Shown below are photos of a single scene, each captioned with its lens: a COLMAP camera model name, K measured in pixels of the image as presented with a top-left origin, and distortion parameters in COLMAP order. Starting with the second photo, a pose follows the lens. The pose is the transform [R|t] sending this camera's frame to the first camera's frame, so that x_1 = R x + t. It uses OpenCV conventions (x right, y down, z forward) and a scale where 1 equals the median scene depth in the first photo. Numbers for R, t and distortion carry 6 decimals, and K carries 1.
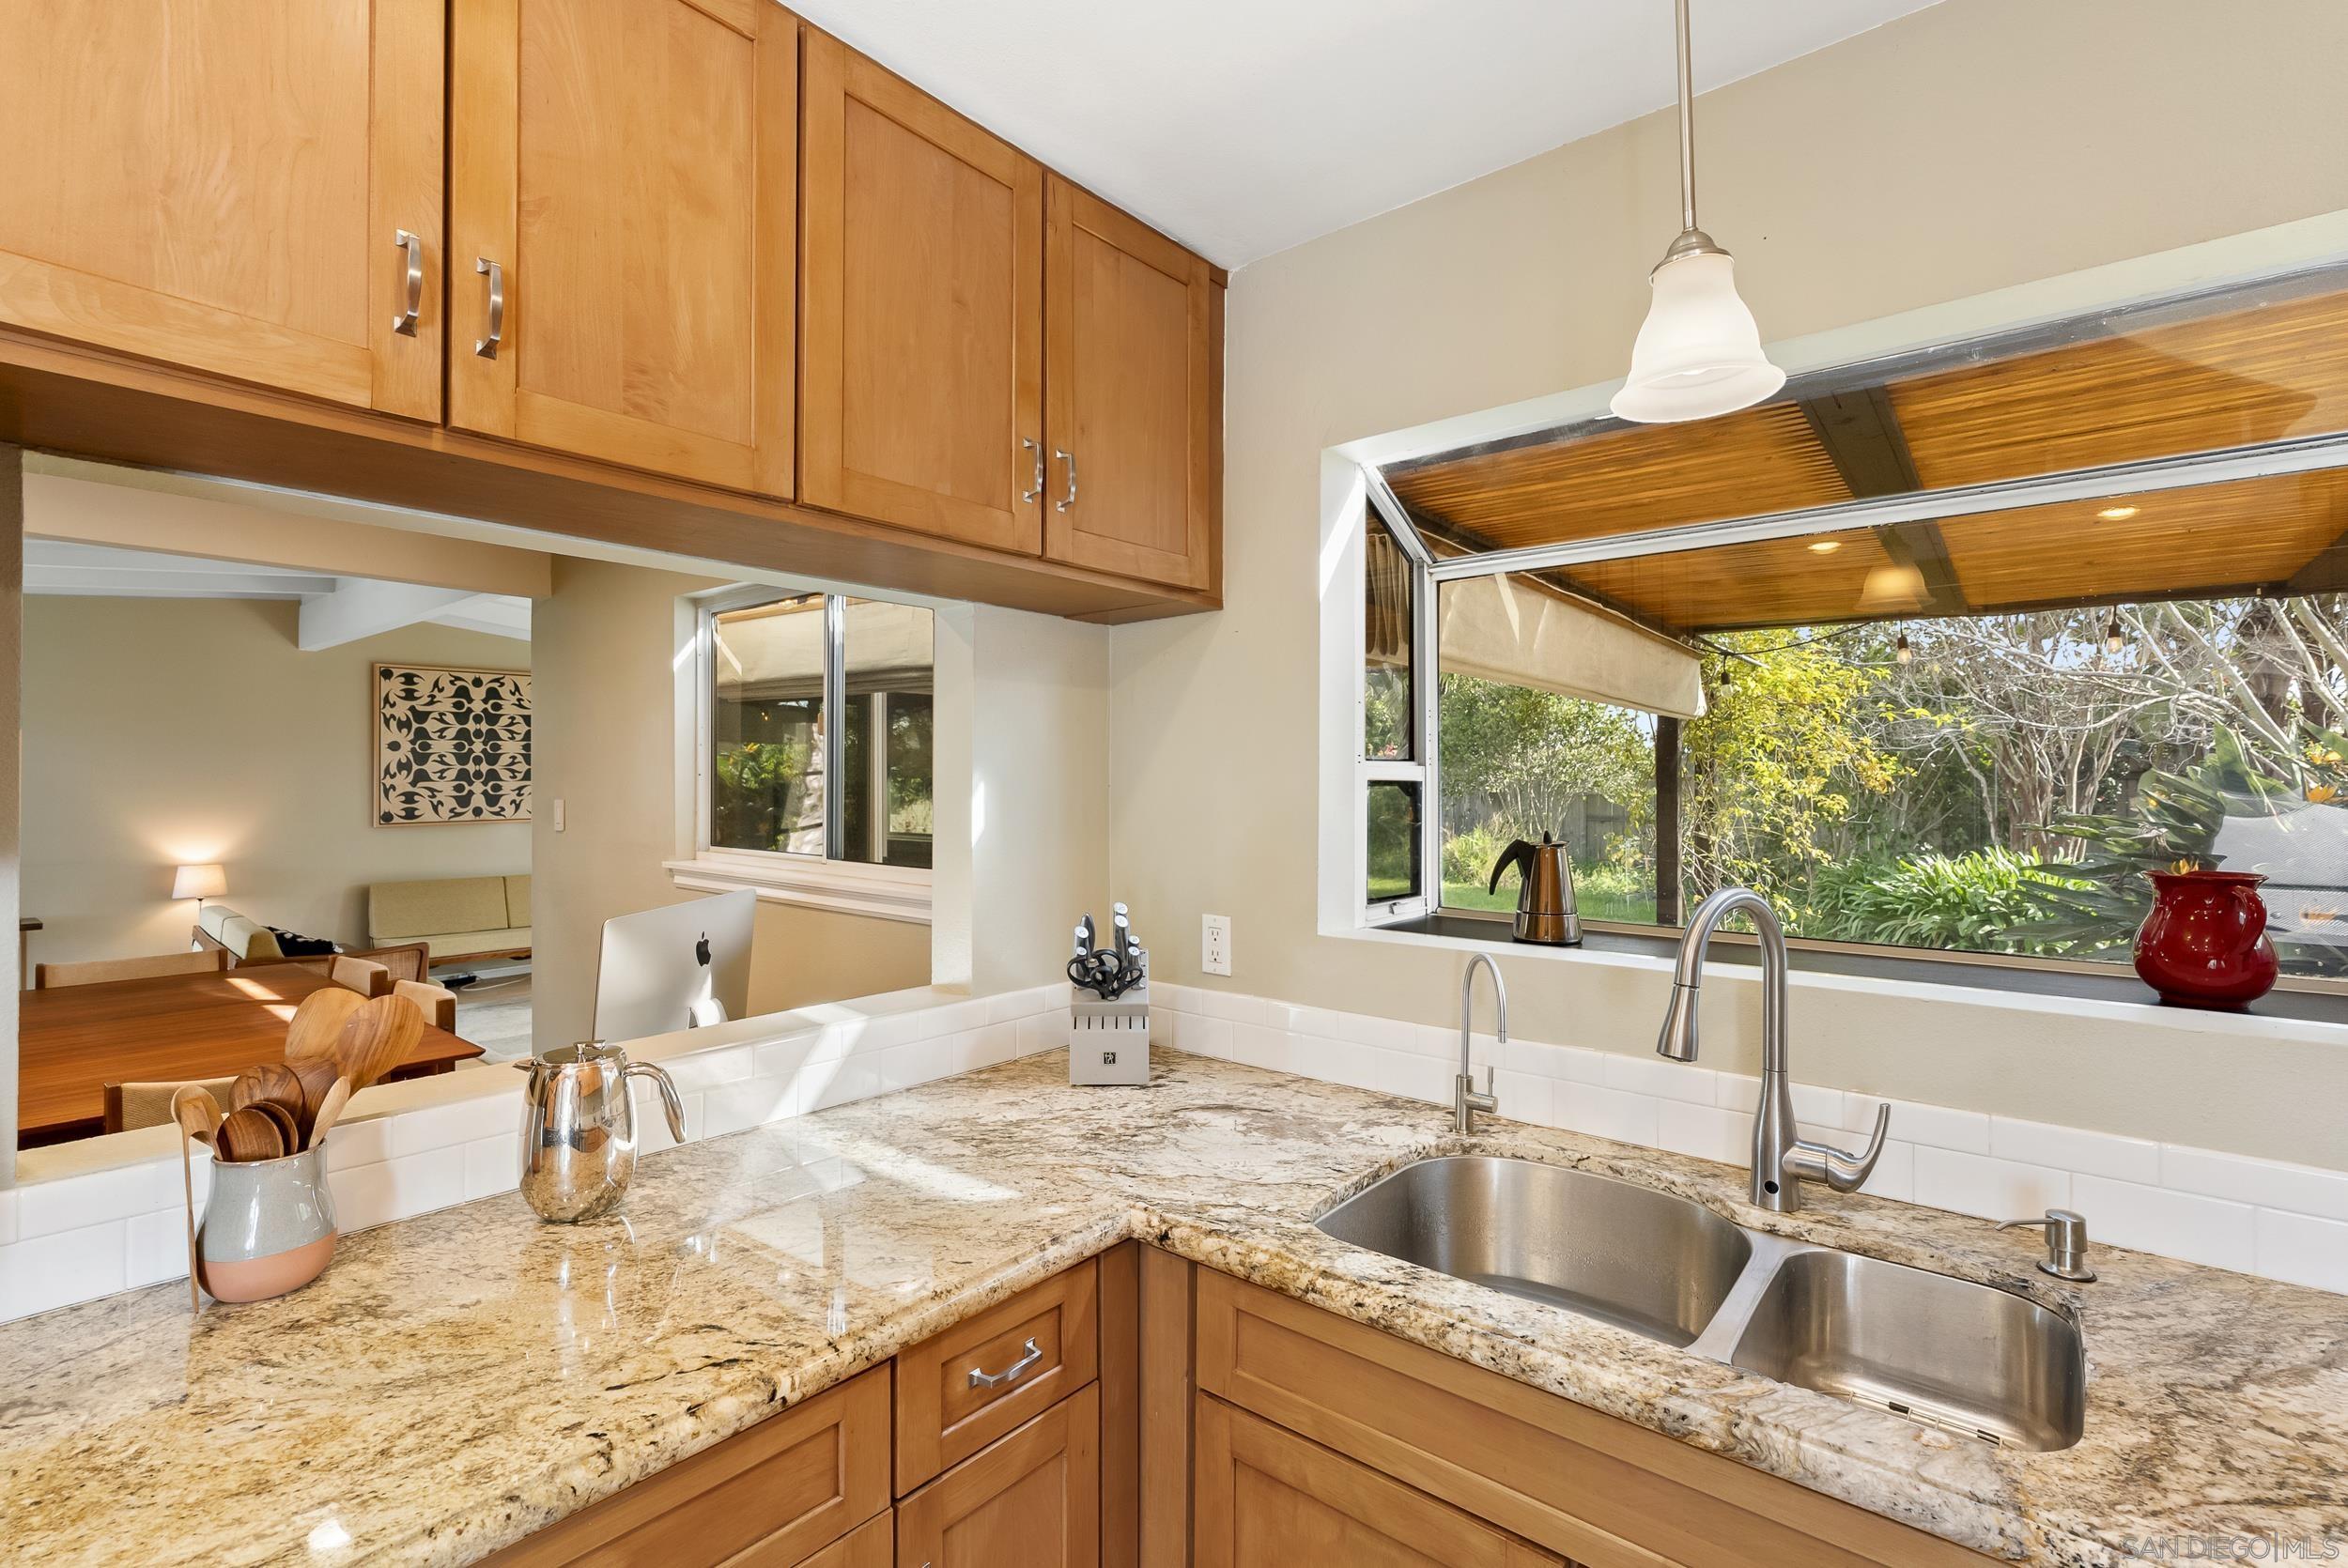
lens RADIAL K [[1064.0, 0, 1173.2], [0, 1064.0, 784.1], [0, 0, 1]] dist [-0.007478, 0.002538]
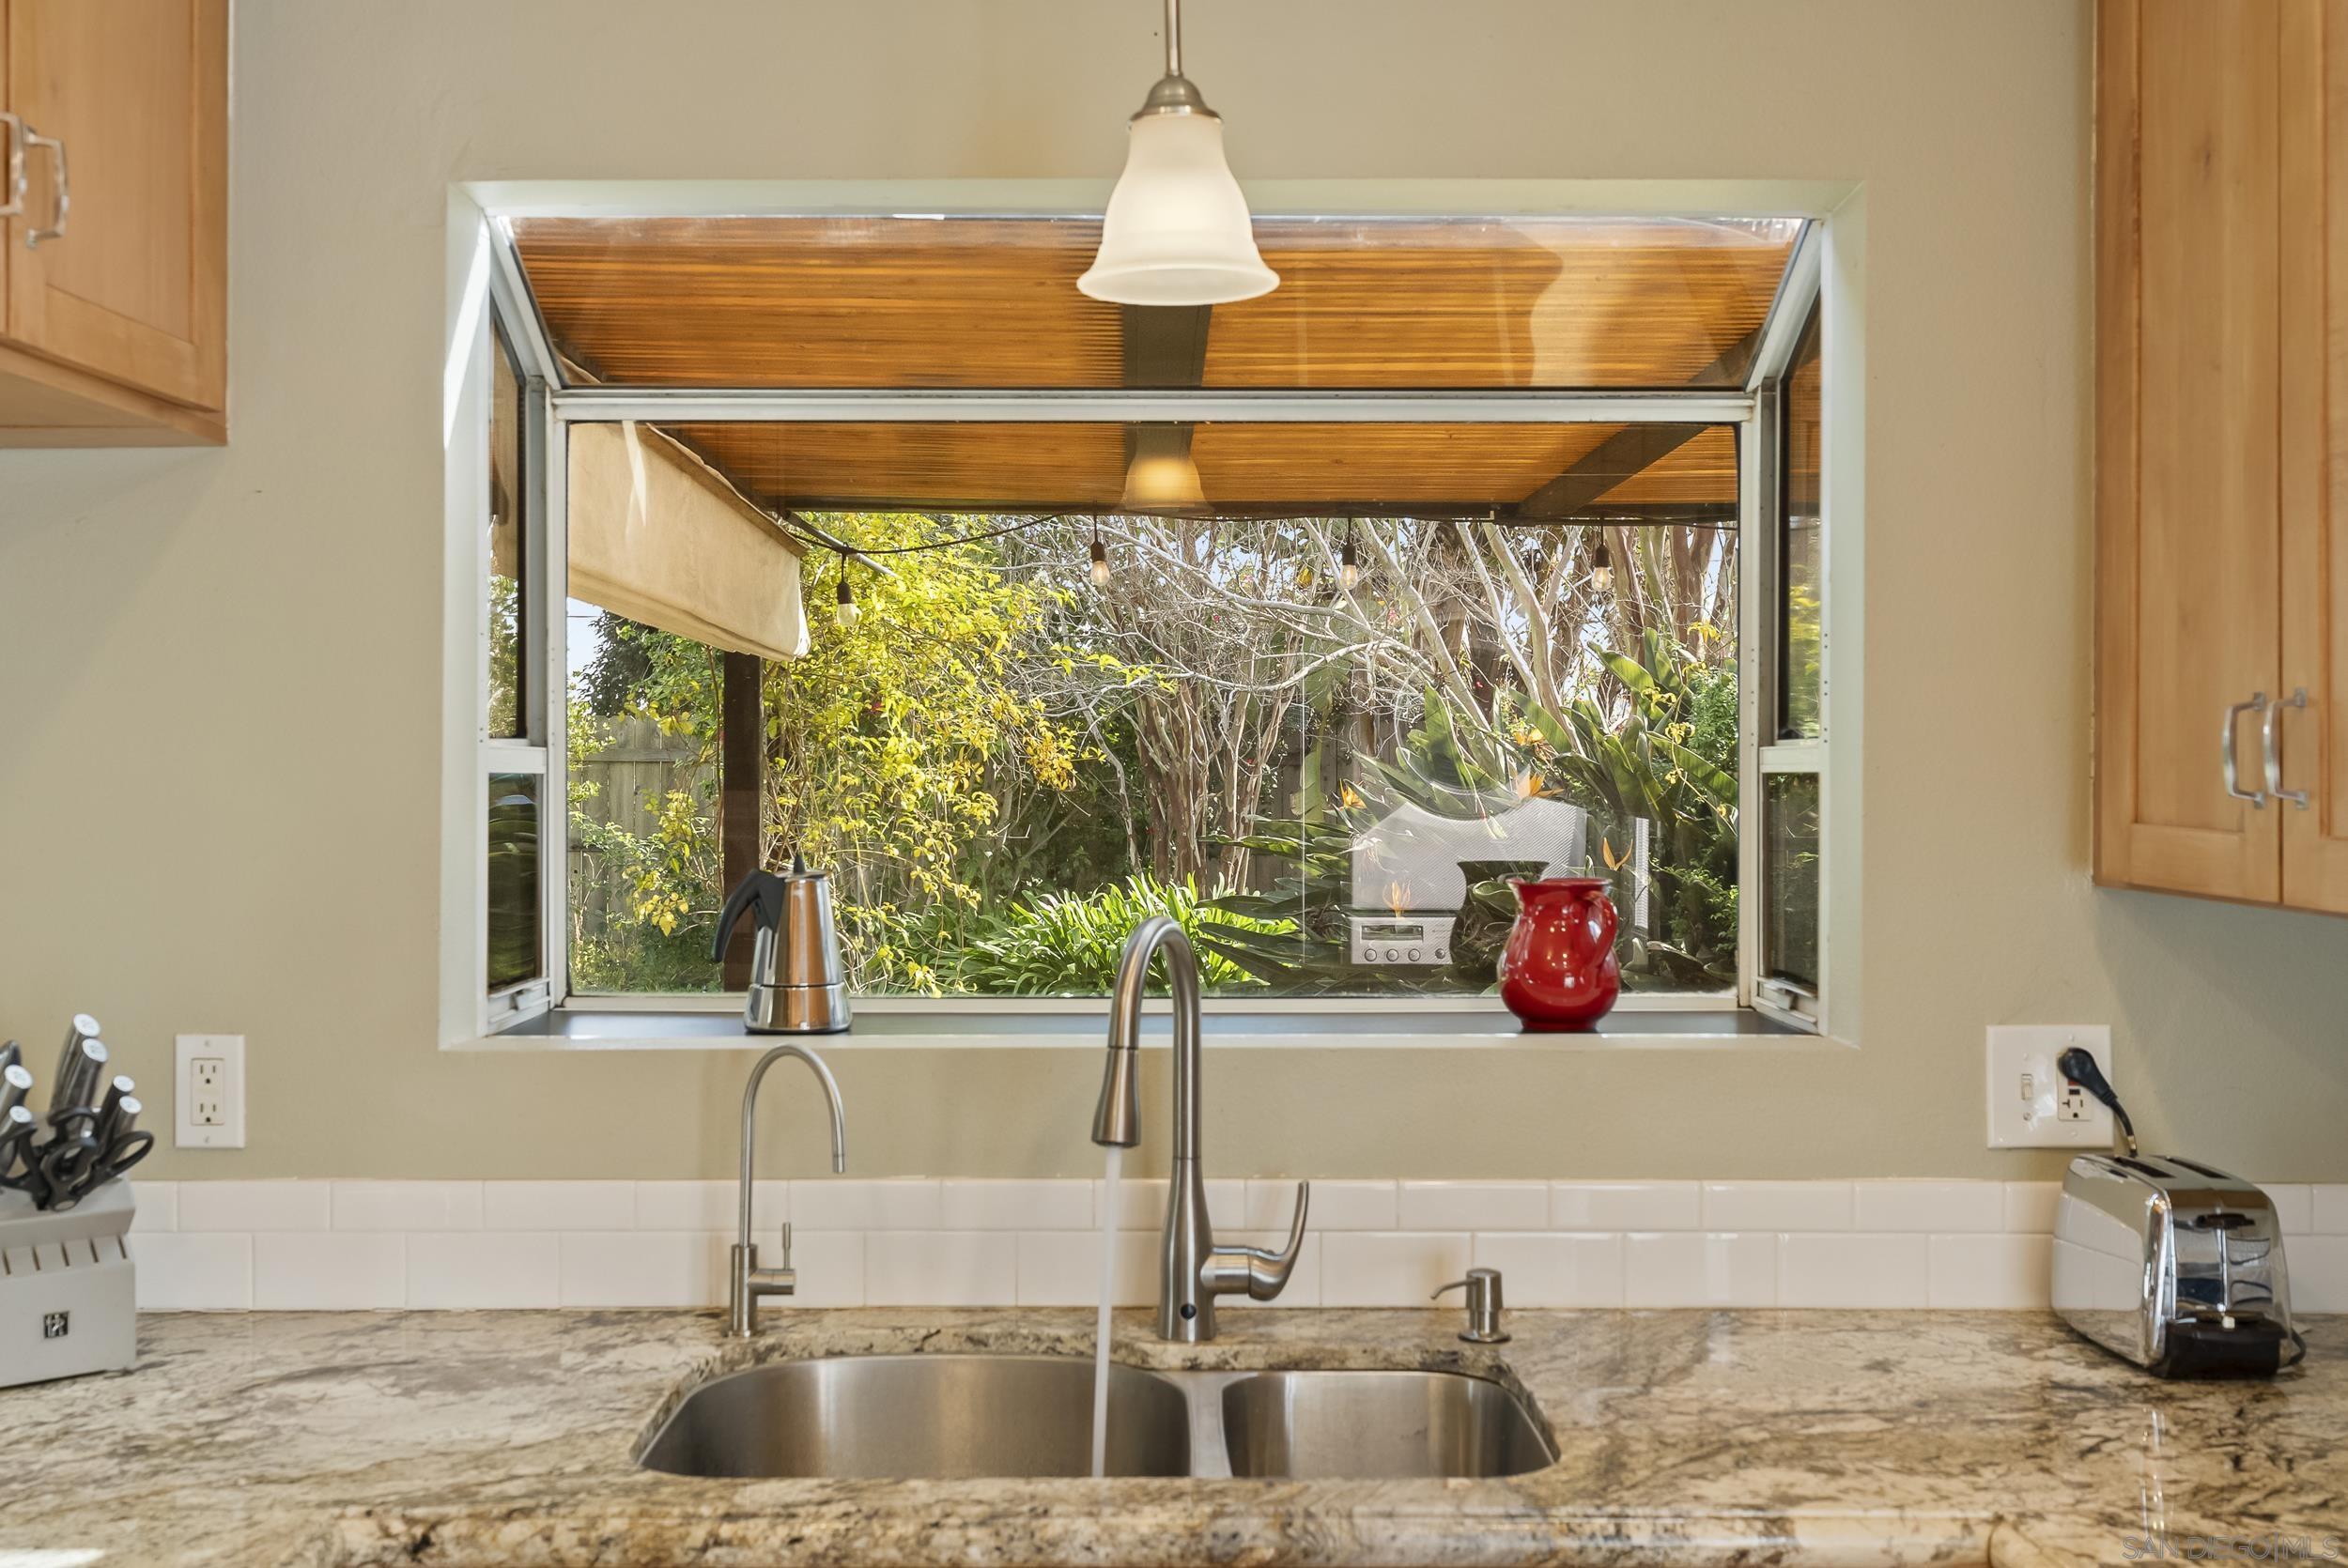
lens RADIAL K [[2314.5, 0, 1173.9], [0, 2314.5, 783.1], [0, 0, 1]] dist [-0.007272, 0.000000]
pose [[0.762531, -0.005384, 0.646929, -0.154985], [0.002969, 0.999984, 0.004823, -0.001422], [-0.646944, -0.001757, 0.762535, -0.076281]]
